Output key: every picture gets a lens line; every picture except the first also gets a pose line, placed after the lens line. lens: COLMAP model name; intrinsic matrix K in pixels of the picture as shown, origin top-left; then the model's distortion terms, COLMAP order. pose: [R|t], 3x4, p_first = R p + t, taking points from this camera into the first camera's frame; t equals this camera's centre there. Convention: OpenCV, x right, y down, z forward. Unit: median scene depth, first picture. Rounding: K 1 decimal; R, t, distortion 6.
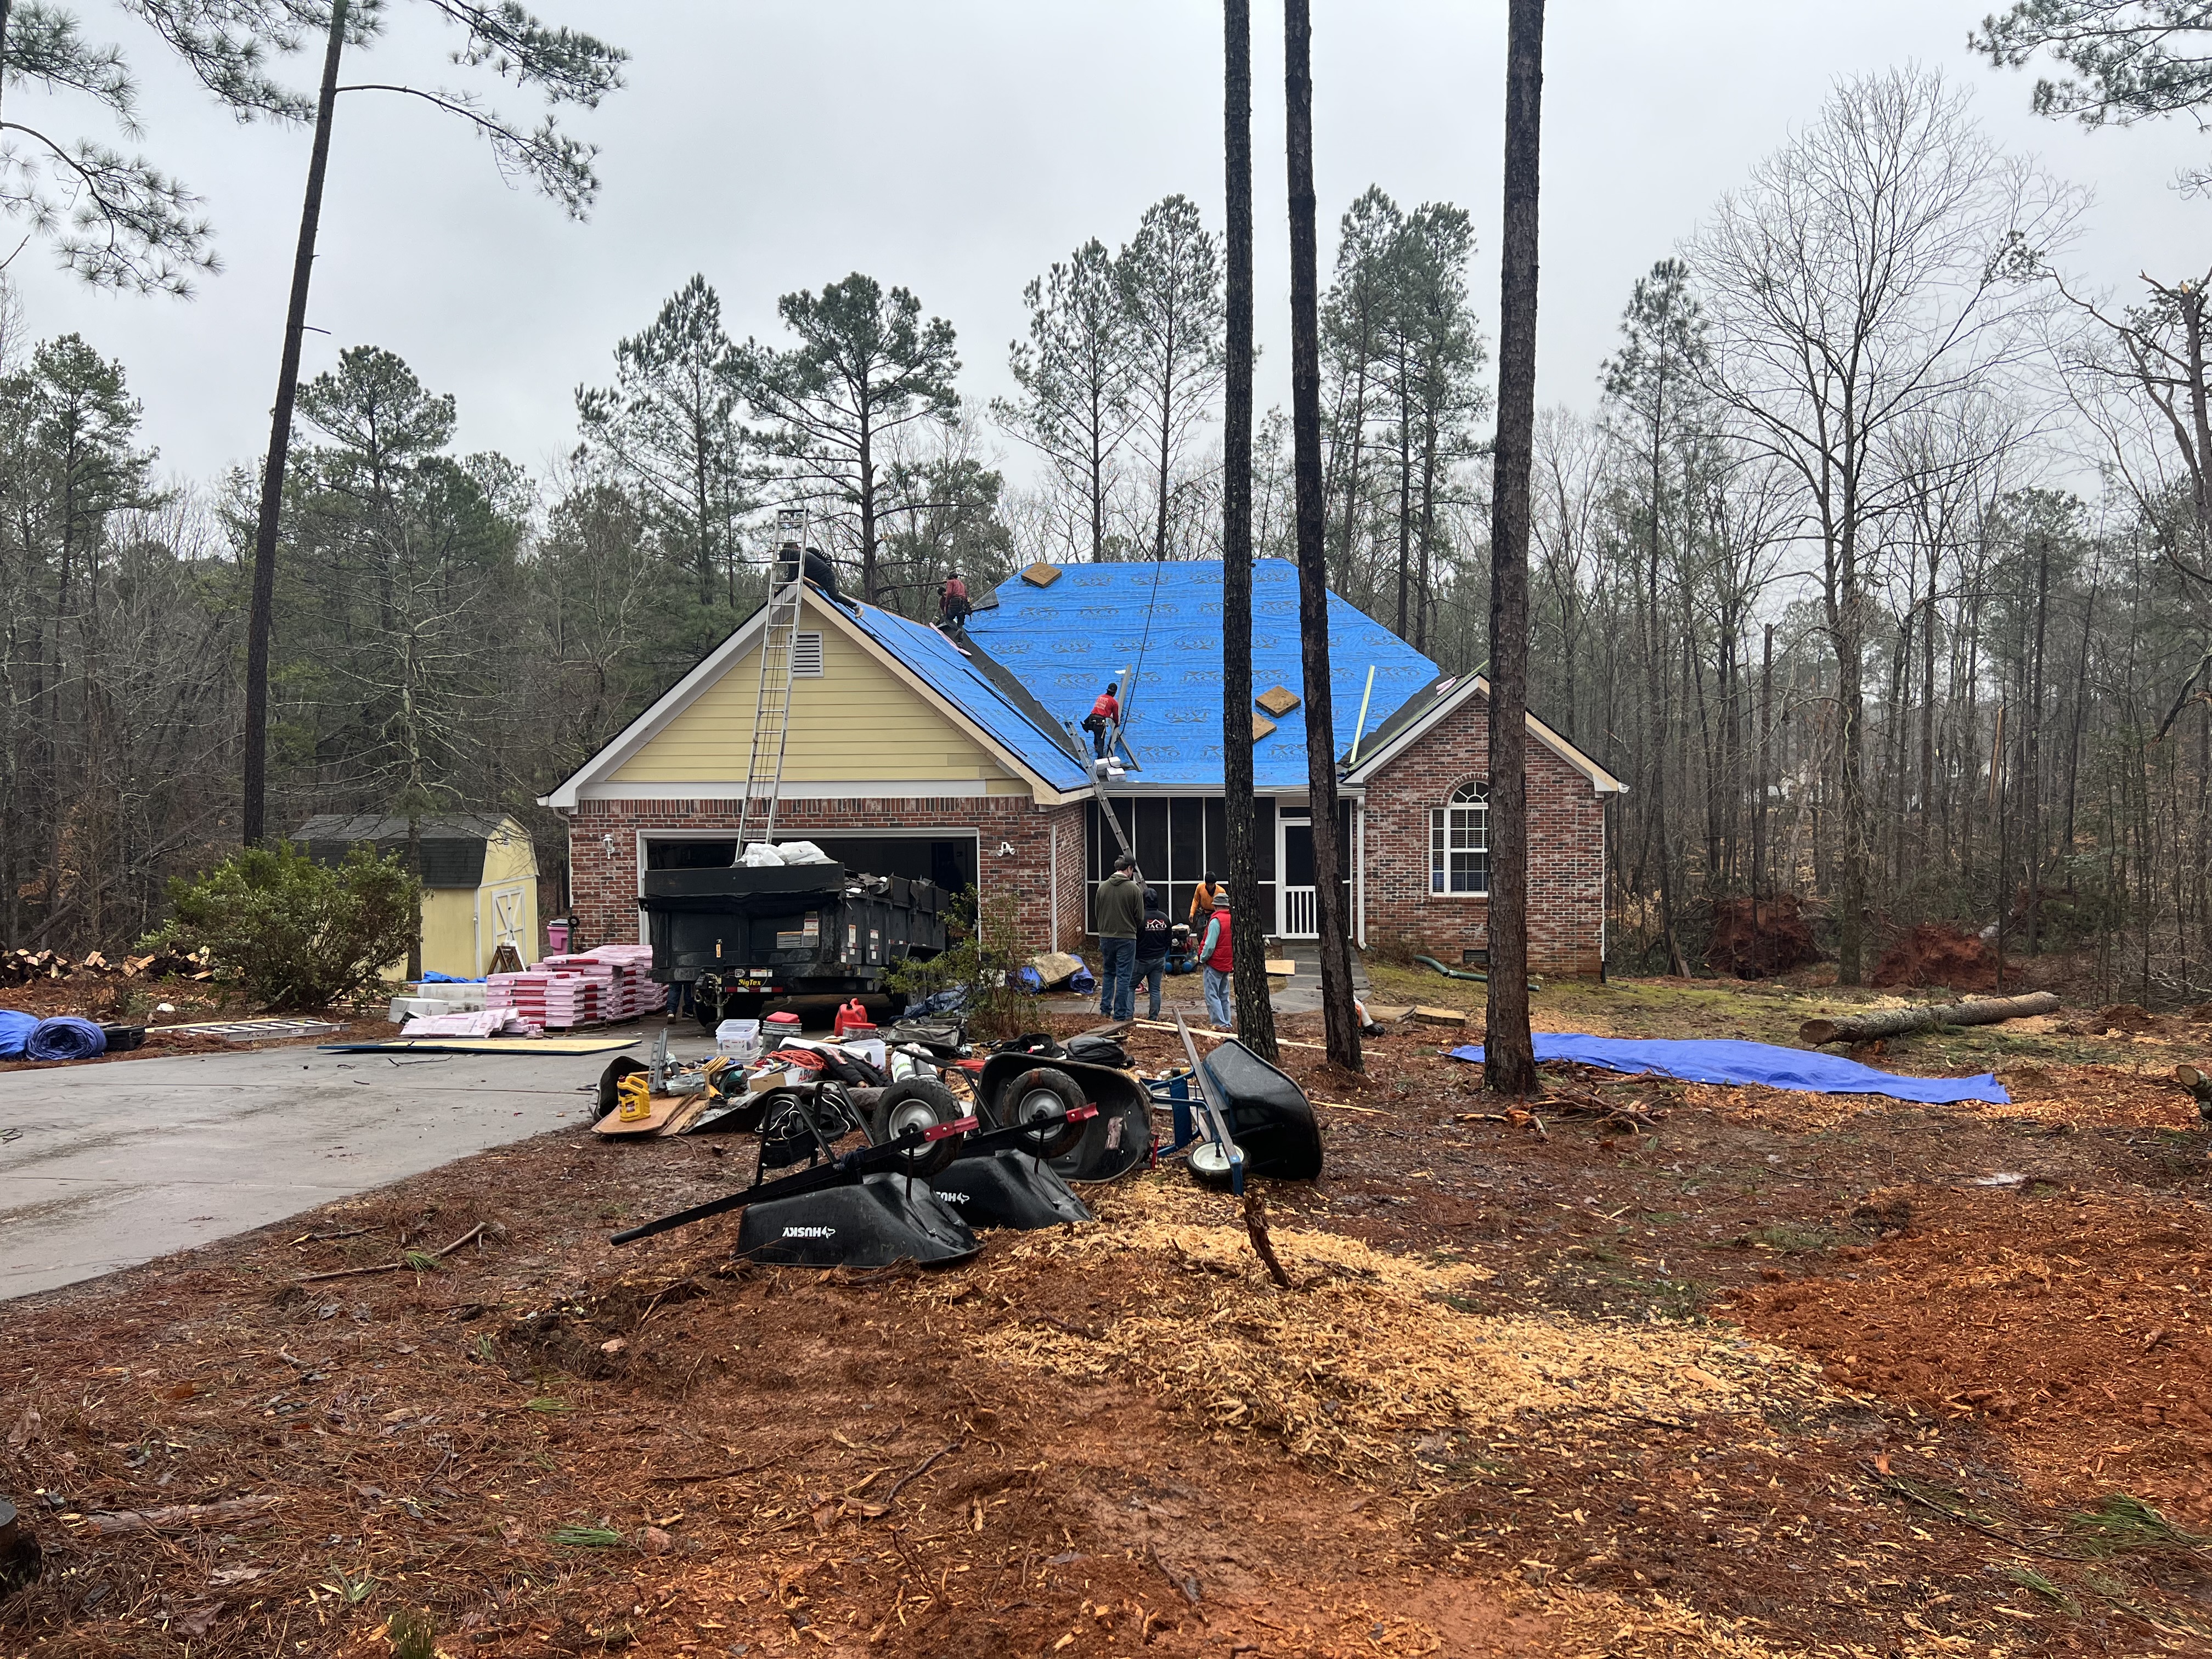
lens RADIAL K [[1714.2, 0, 1106.0], [0, 1714.2, 829.5], [0, 0, 1]] dist [0.172970, -0.358394]
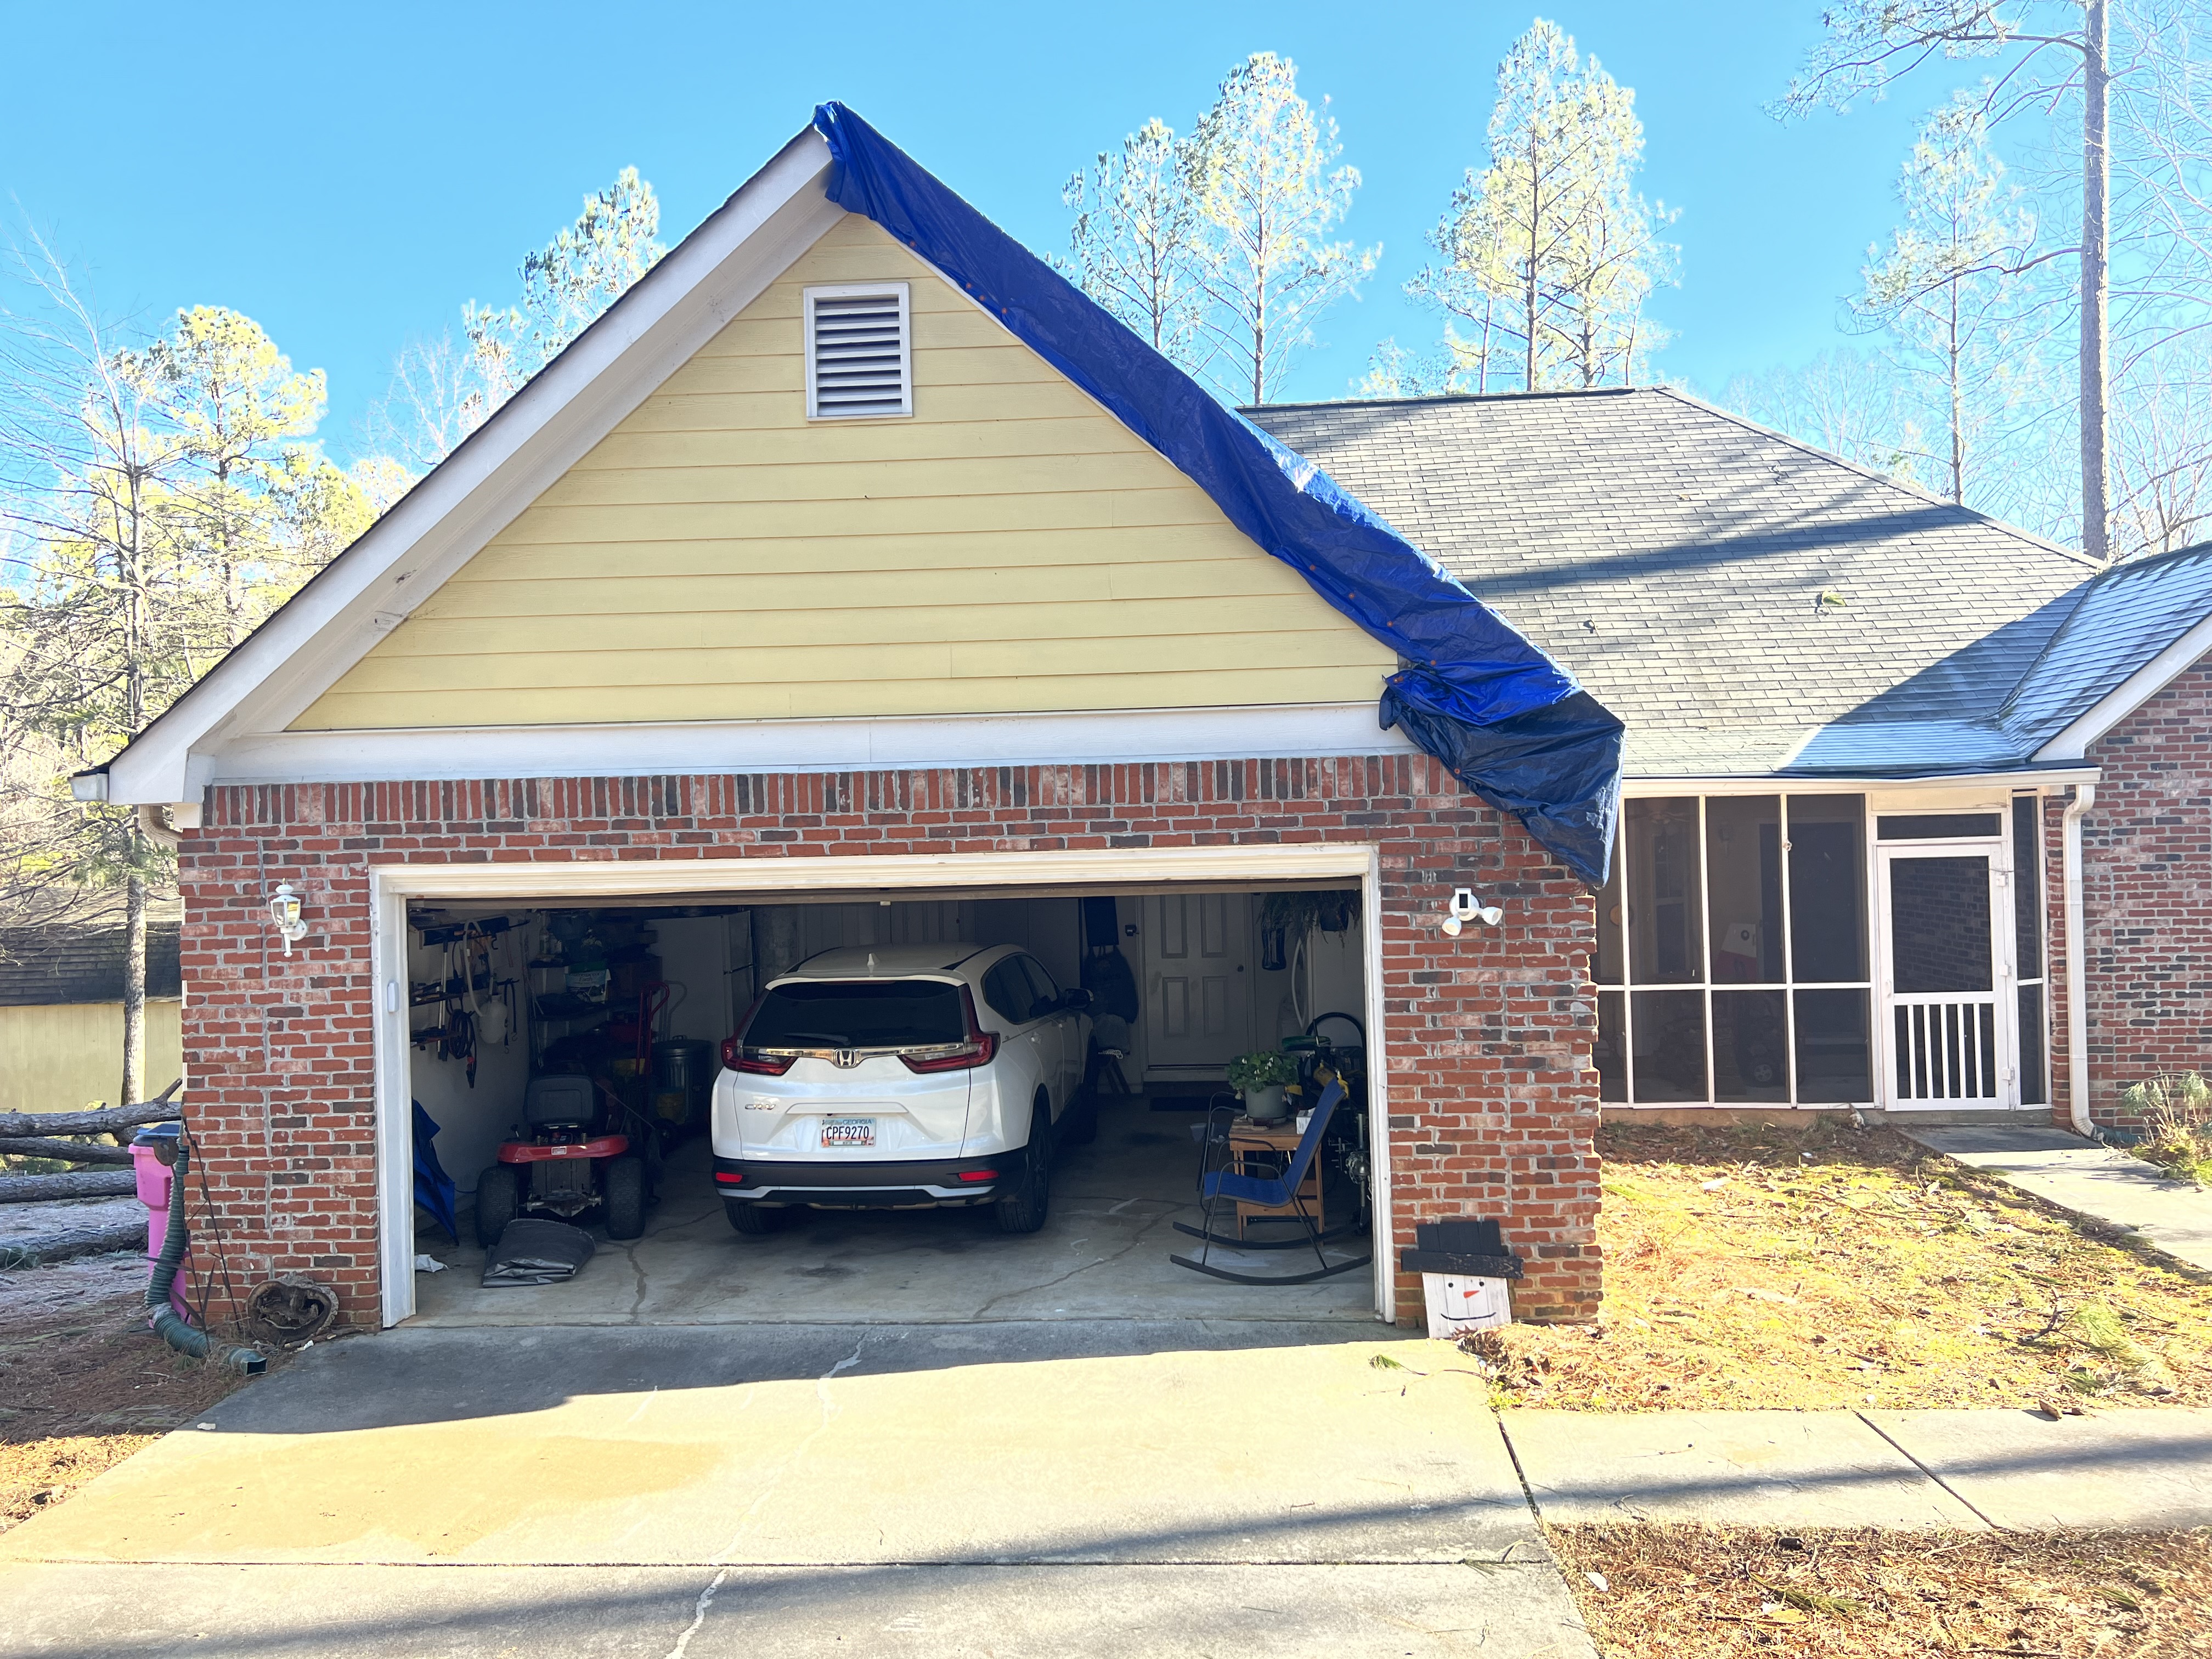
lens RADIAL K [[1758.1, 0, 1090.8], [0, 1758.1, 831.9], [0, 0, 1]] dist [0.135728, -0.258151]
pose [[0.999820, -0.013783, 0.013059, -0.112057], [0.014349, 0.998914, -0.044325, 0.008840], [-0.012433, 0.044504, 0.998932, 0.544799]]
